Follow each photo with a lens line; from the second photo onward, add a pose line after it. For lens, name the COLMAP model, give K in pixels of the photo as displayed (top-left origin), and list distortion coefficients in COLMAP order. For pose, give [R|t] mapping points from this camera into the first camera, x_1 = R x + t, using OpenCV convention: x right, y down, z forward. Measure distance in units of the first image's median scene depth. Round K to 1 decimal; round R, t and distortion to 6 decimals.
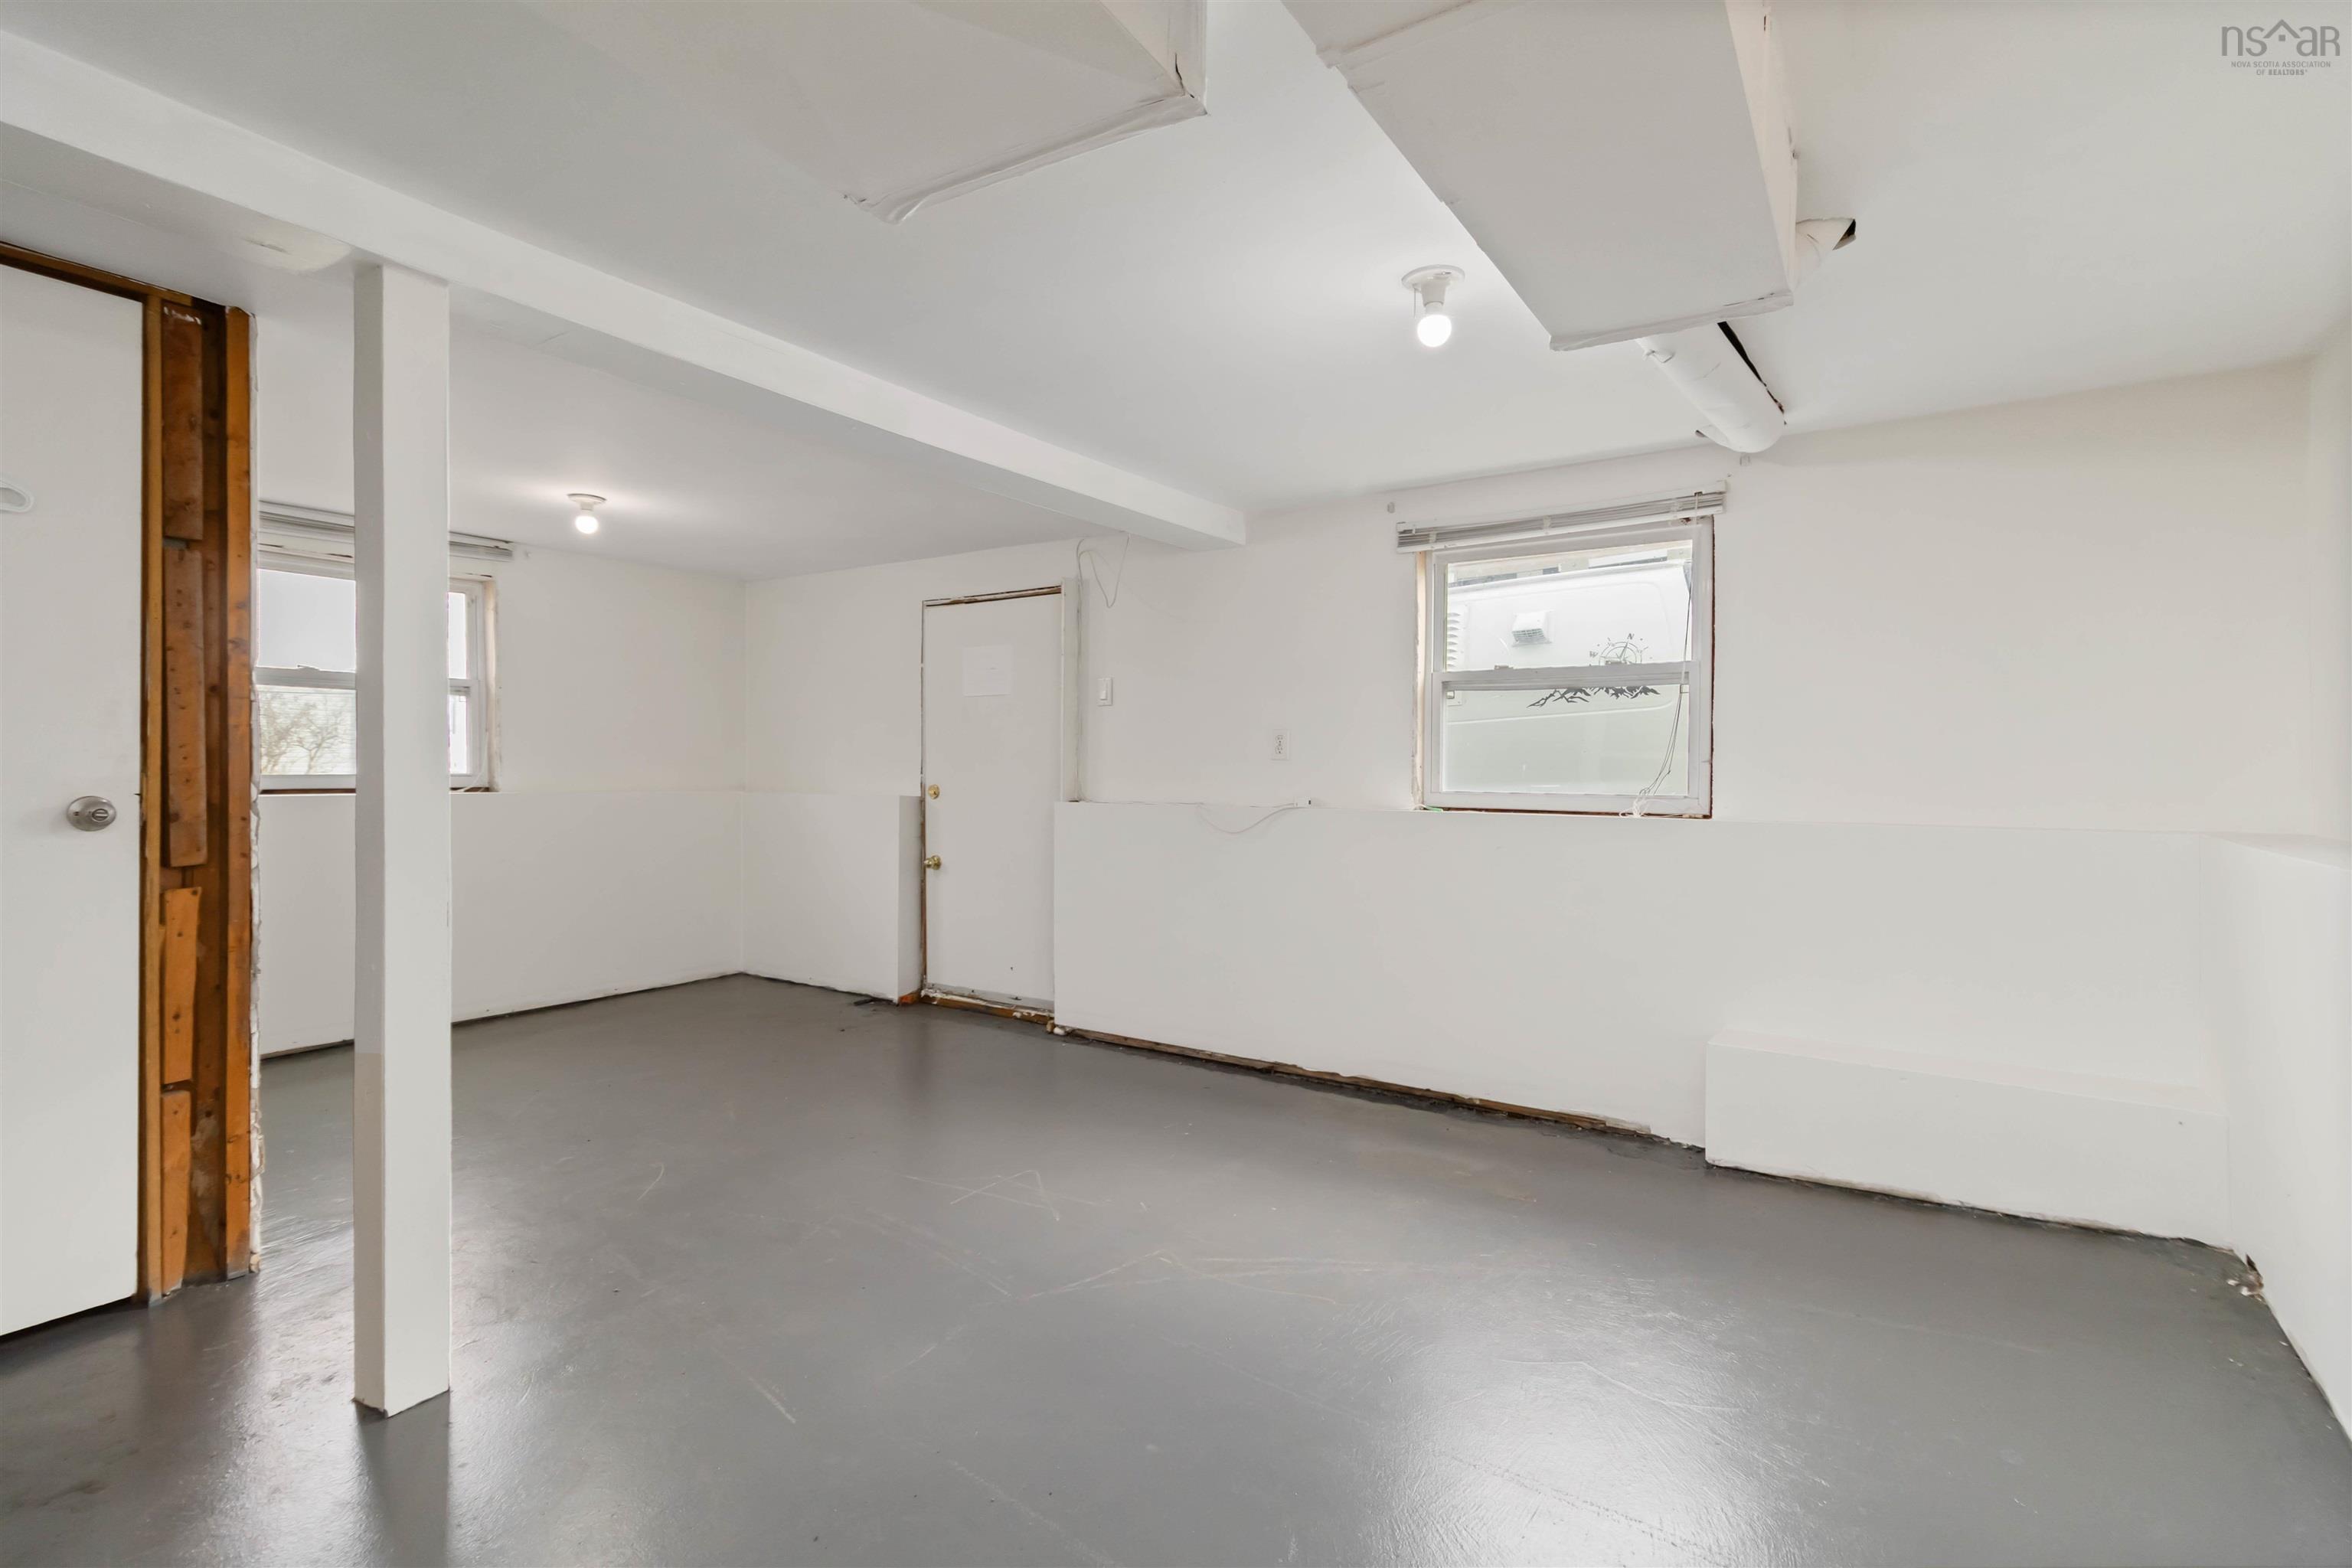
lens RADIAL K [[1105.2, 0, 1185.1], [0, 1105.2, 769.2], [0, 0, 1]] dist [0.004523, 0.000496]
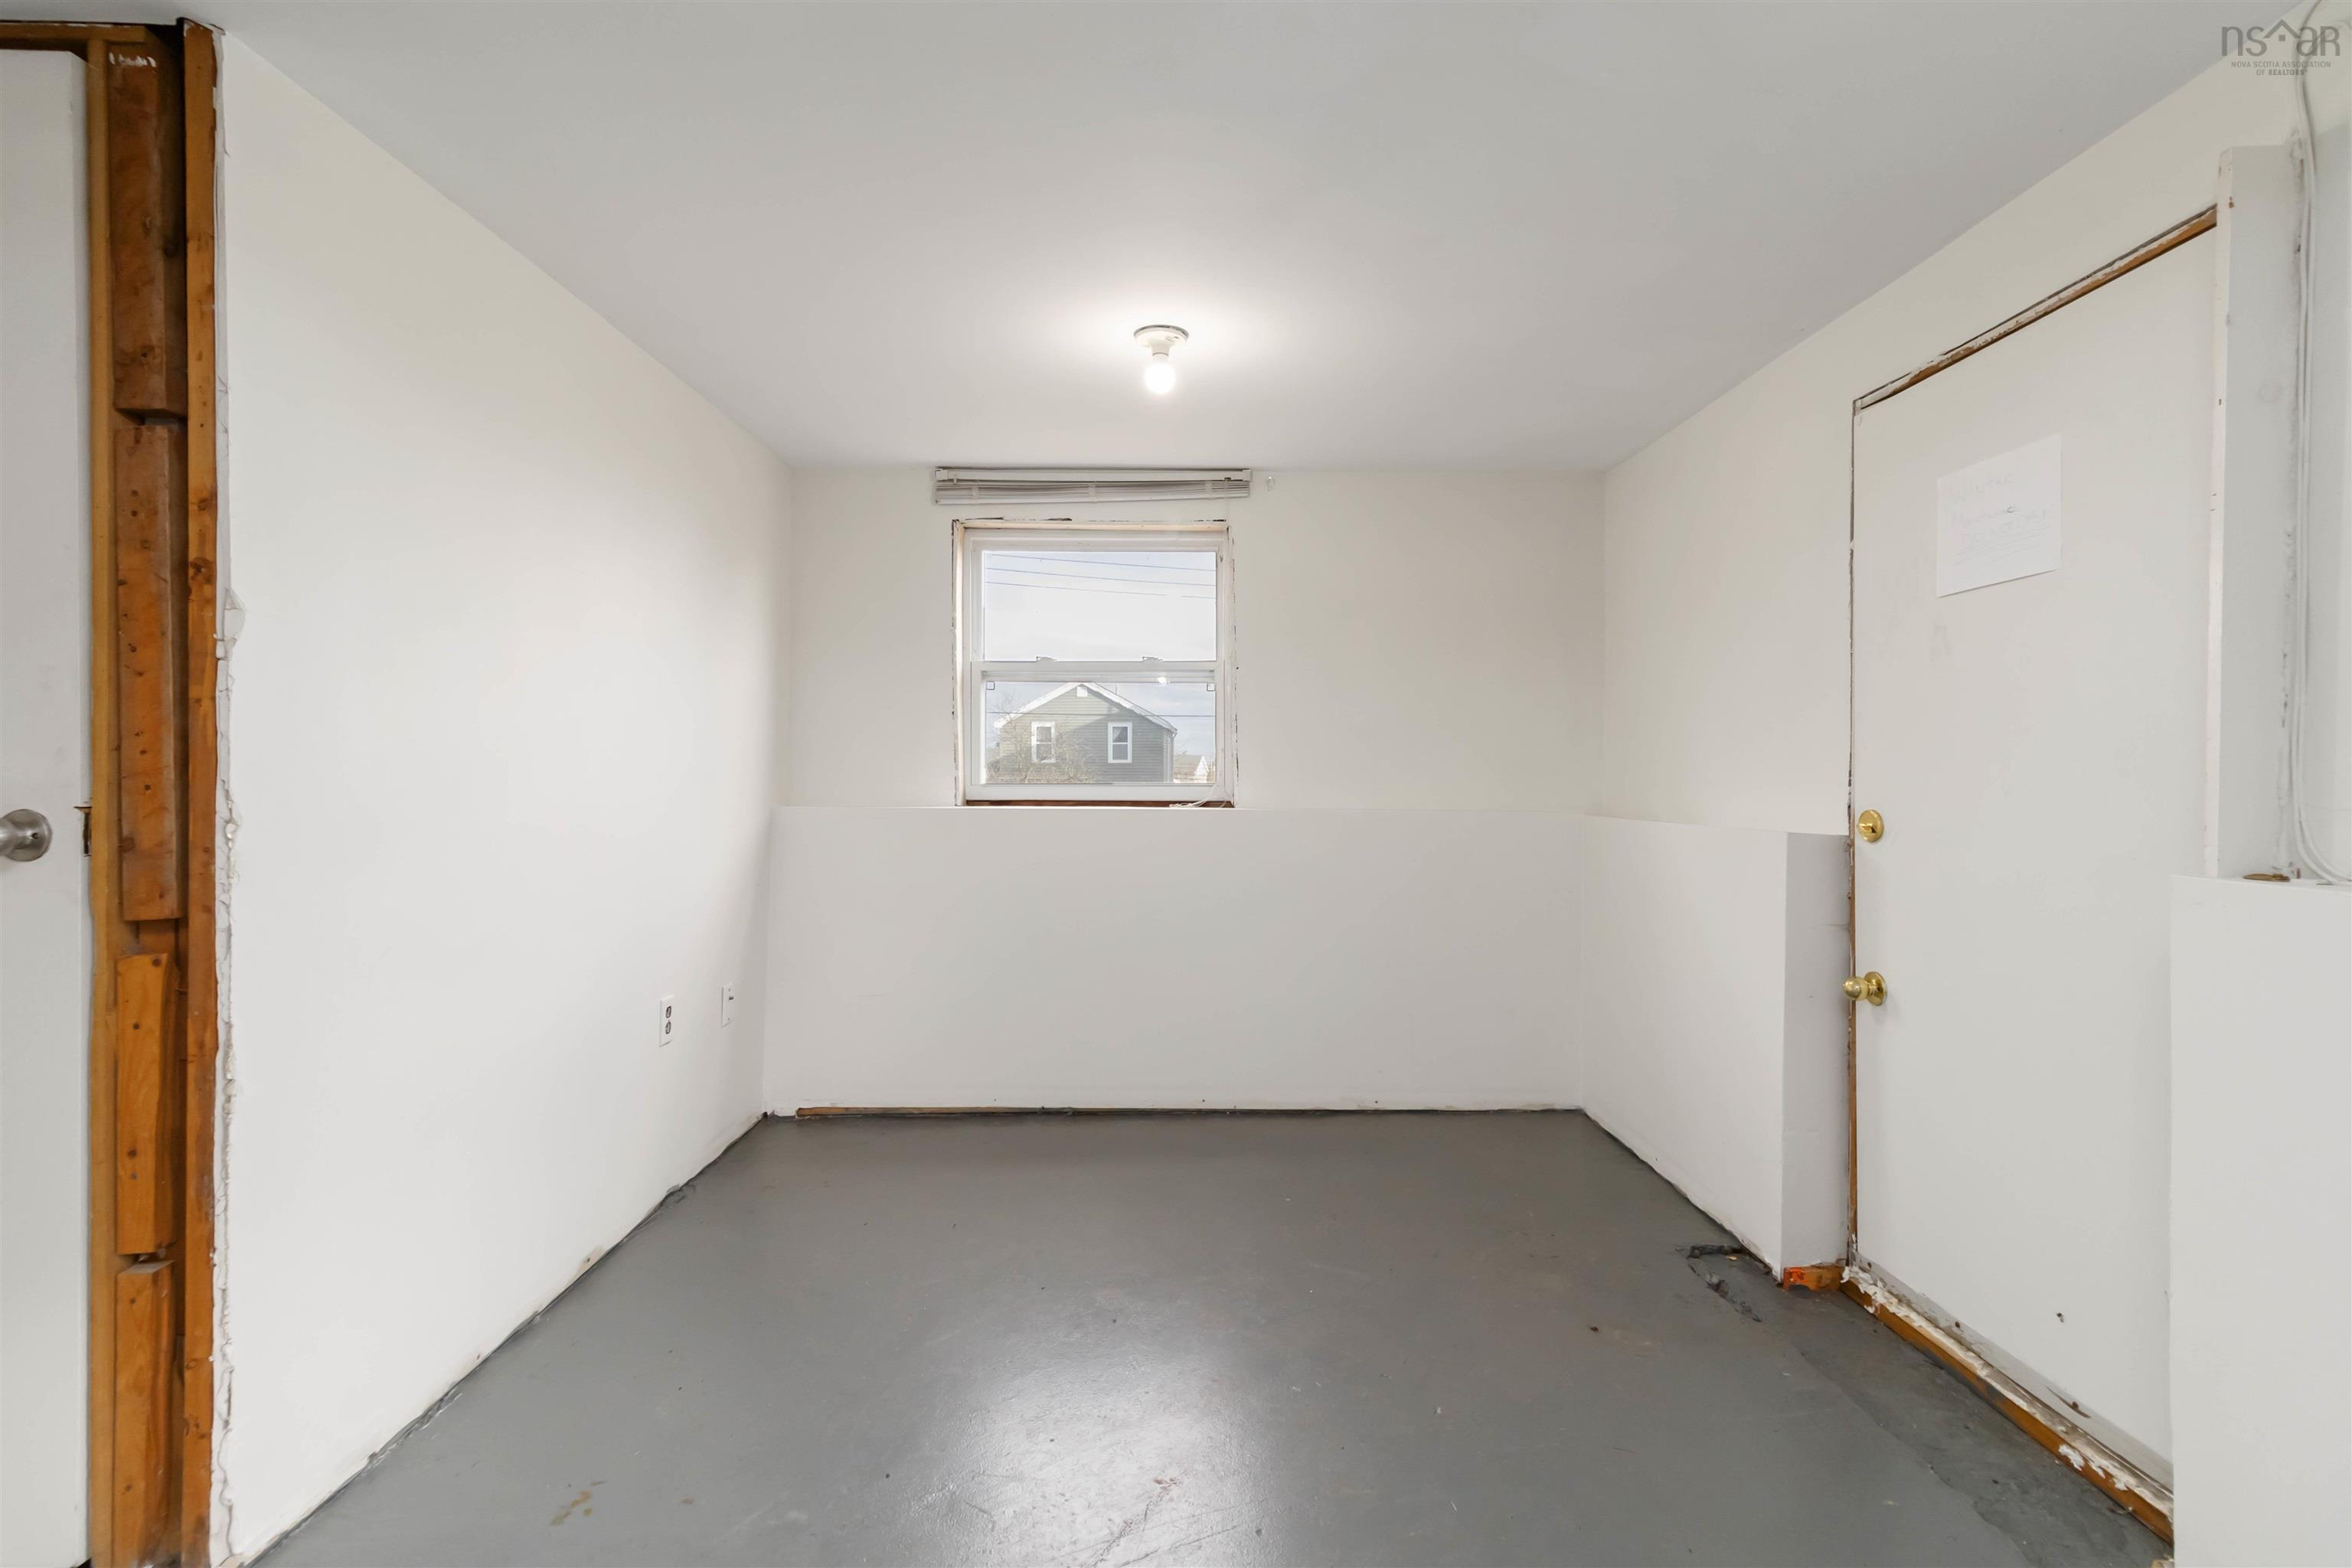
lens RADIAL K [[1130.8, 0, 1176.0], [0, 1130.8, 784.0], [0, 0, 1]] dist [0.002048, 0.000982]
pose [[0.562430, 0.002560, -0.826841, -0.022627], [-0.001556, 0.999997, 0.002038, 0.006026], [0.826843, 0.000140, 0.562432, 1.089186]]
